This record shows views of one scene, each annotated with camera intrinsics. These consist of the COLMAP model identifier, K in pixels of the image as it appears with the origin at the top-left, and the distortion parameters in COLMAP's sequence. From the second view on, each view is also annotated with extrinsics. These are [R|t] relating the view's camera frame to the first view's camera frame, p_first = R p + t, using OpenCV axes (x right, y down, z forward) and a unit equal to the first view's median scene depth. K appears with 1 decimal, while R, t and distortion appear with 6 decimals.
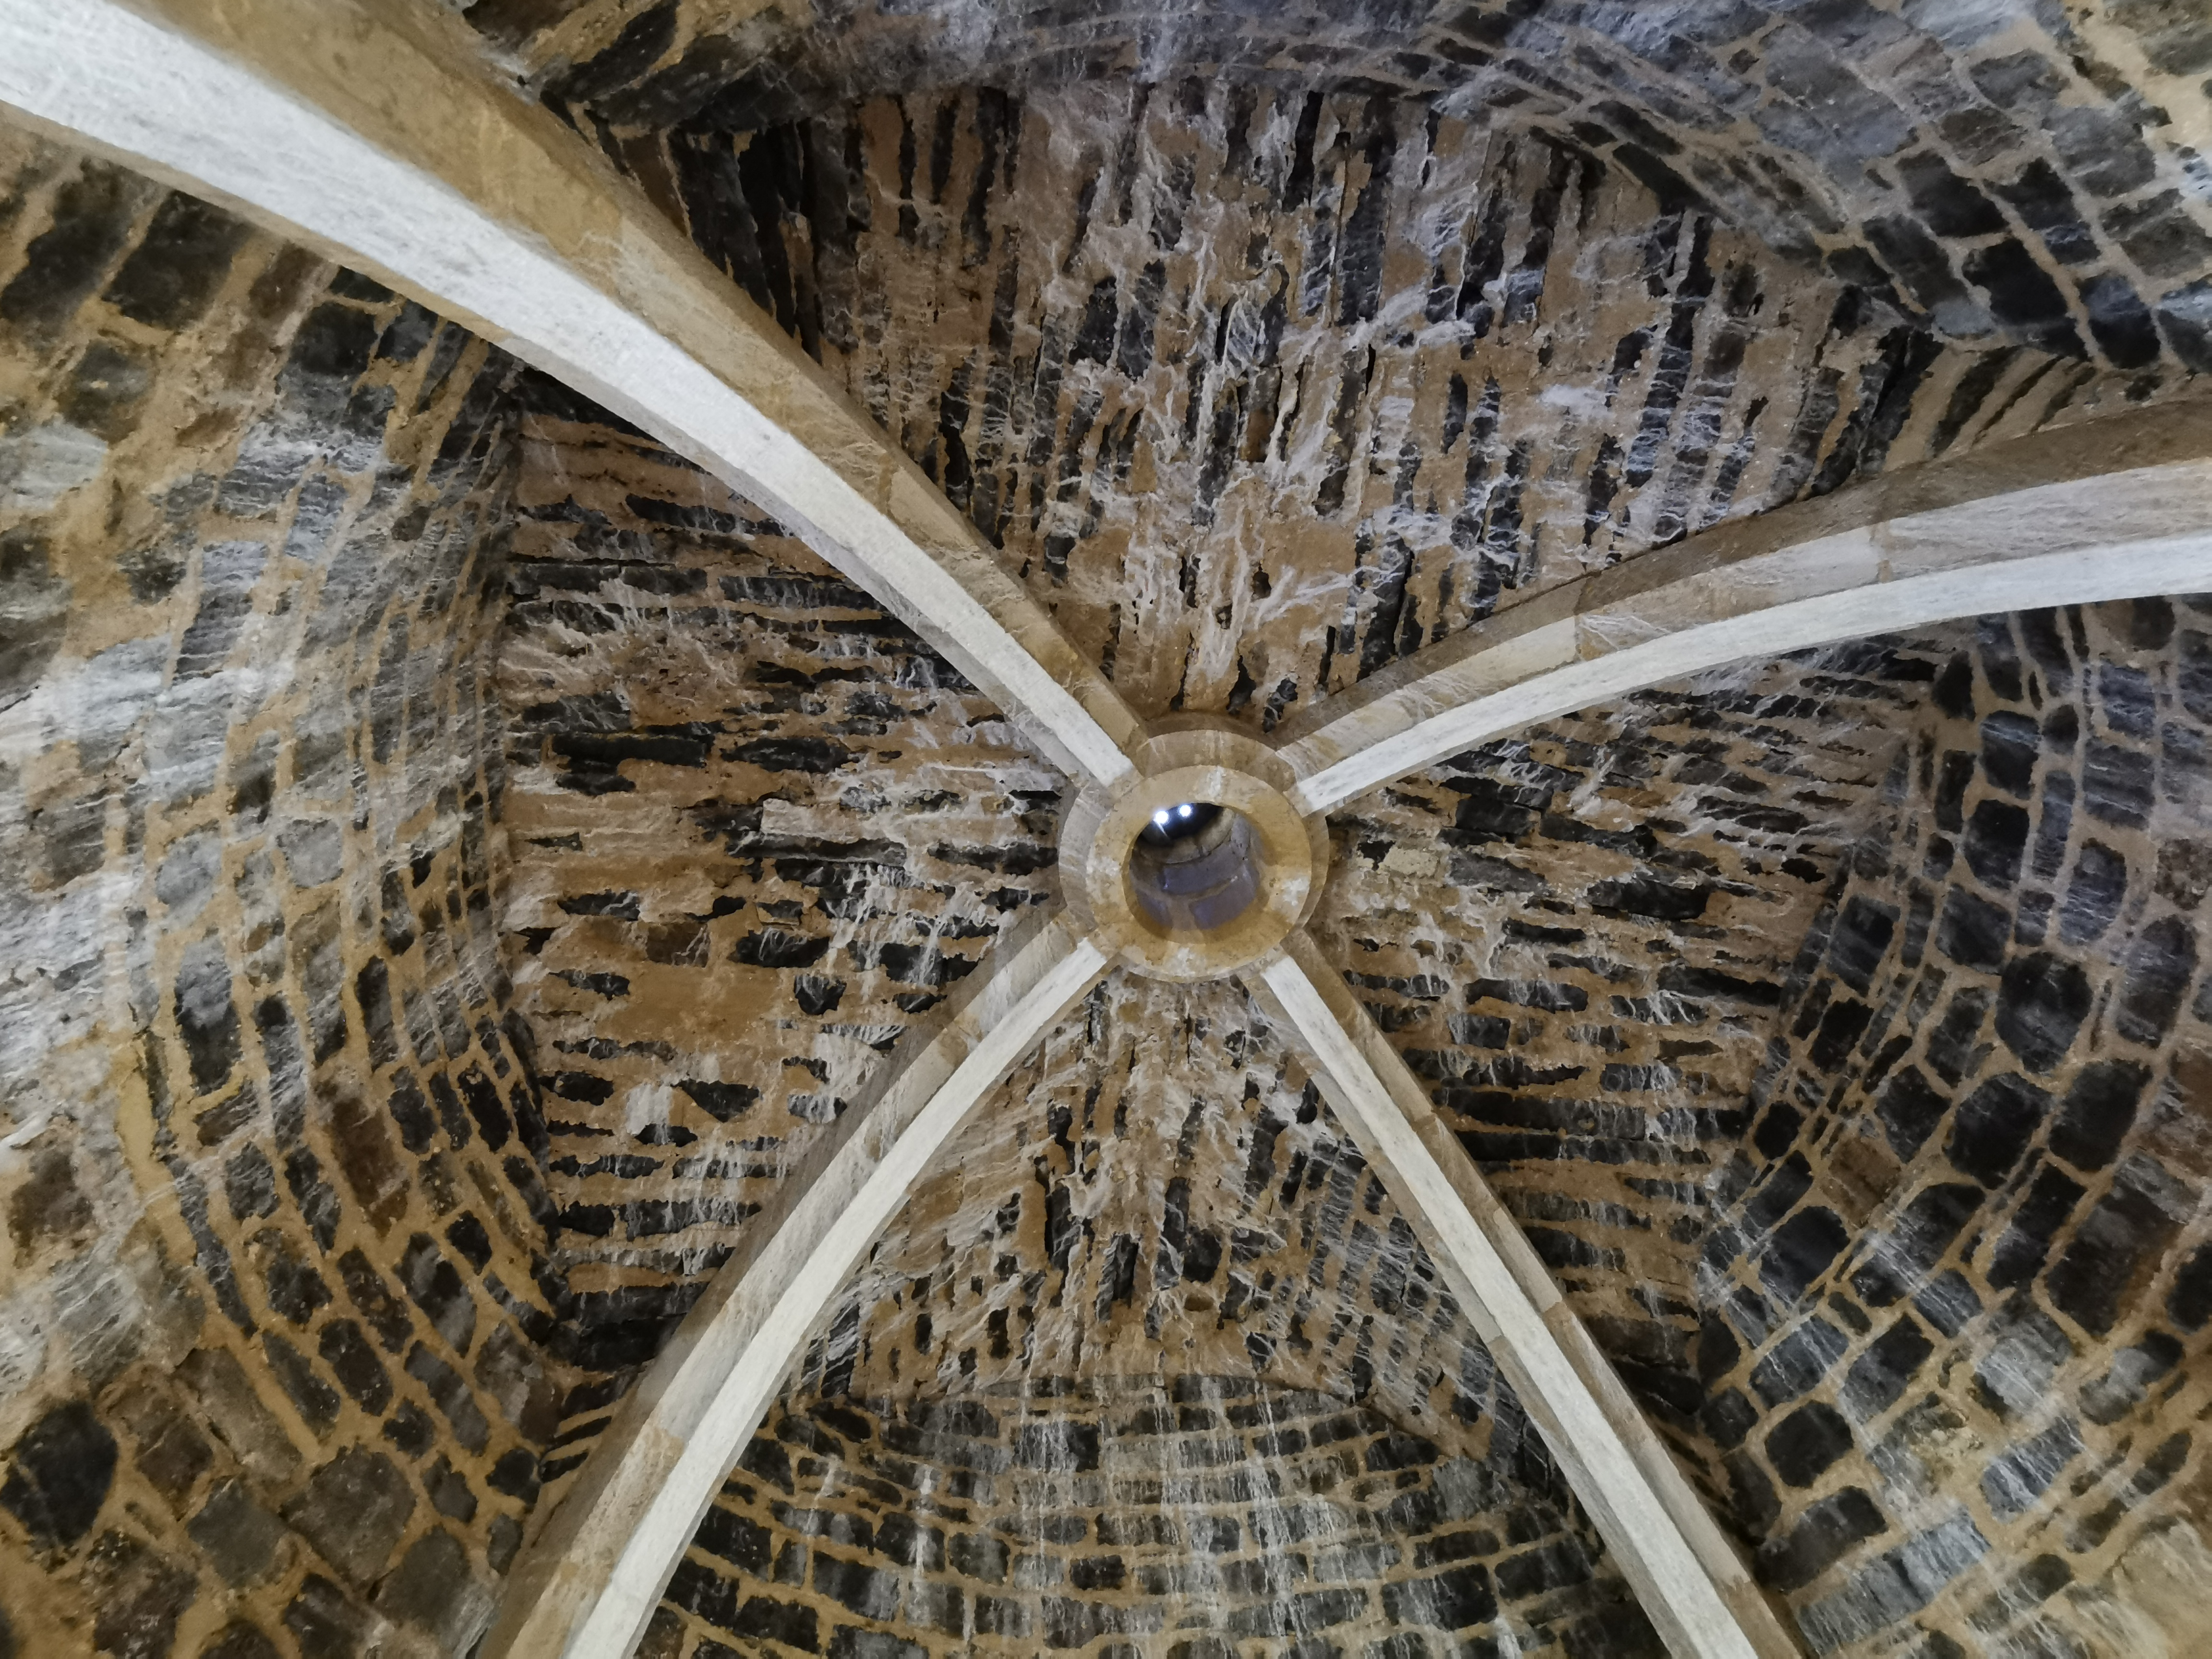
lens RADIAL K [[1034.6, 0, 1113.7], [0, 1034.6, 833.1], [0, 0, 1]] dist [-0.018529, 0.015404]
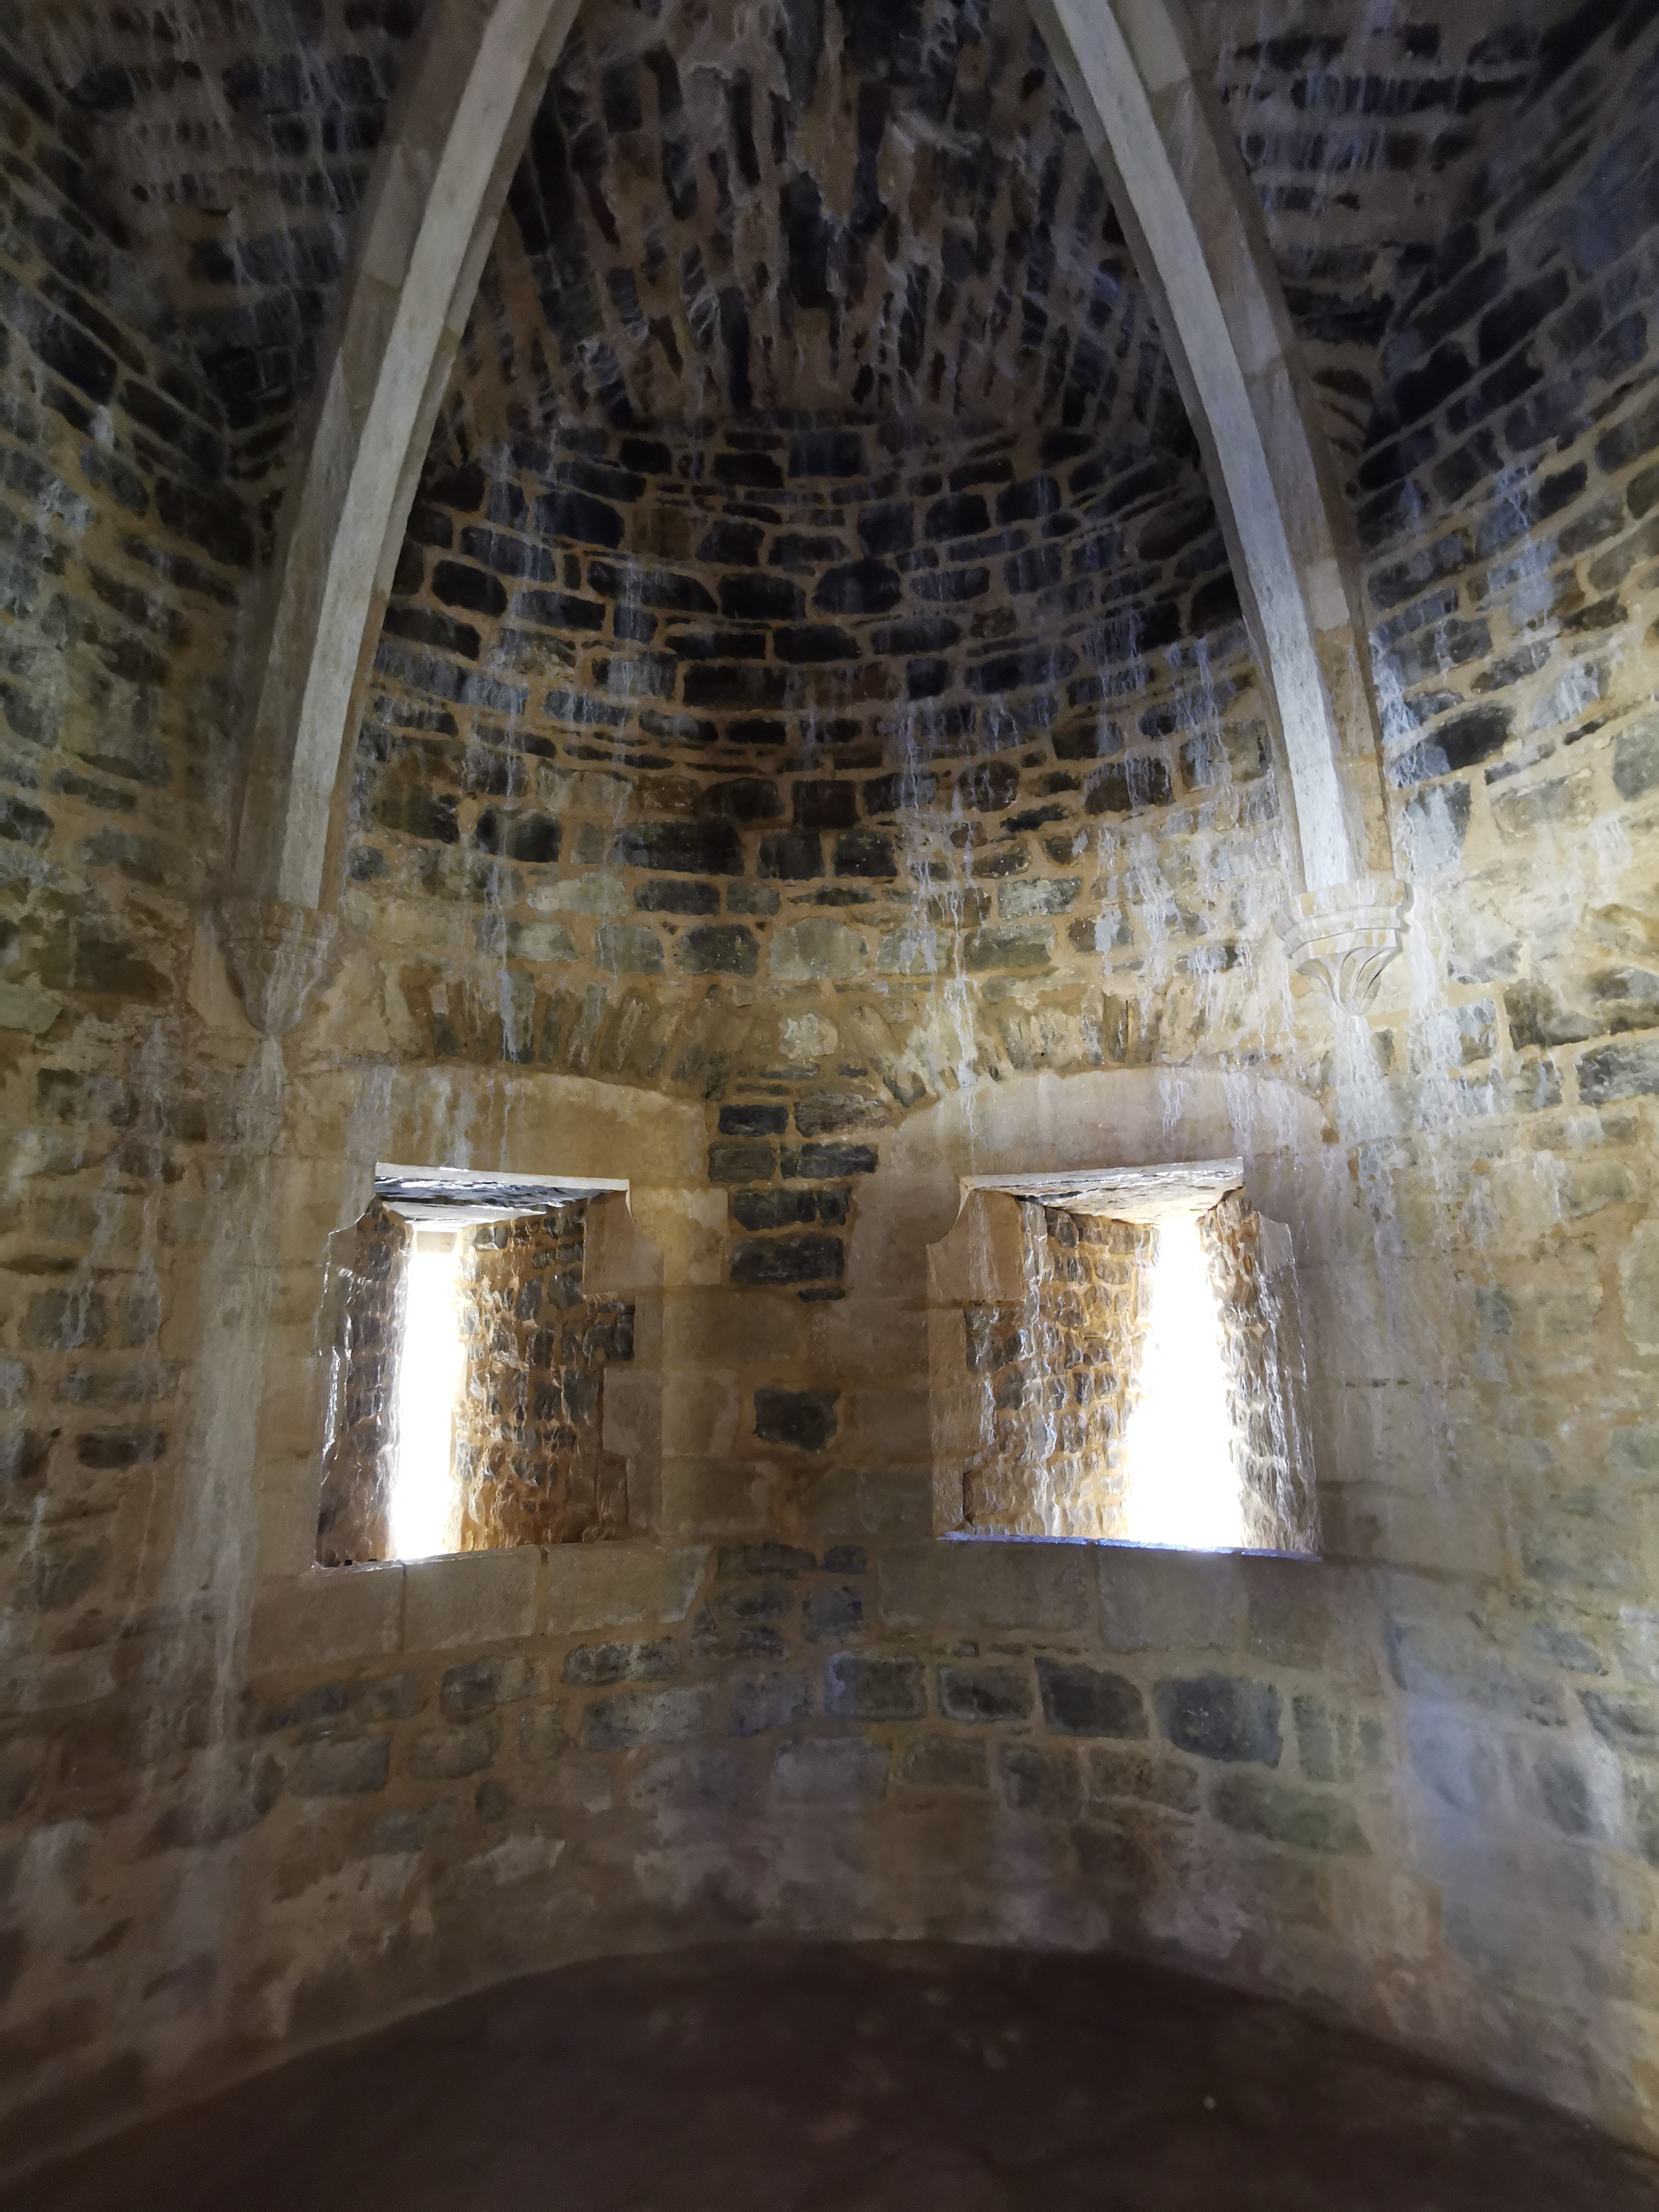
lens RADIAL K [[1034.6, 0, 845.7], [0, 1034.6, 1106.4], [0, 0, 1]] dist [-0.018529, 0.015404]
pose [[0.133572, 0.258817, 0.956646, -0.241803], [-0.924590, 0.380057, 0.026273, 0.382773], [-0.356780, -0.888015, 0.290064, -0.024806]]
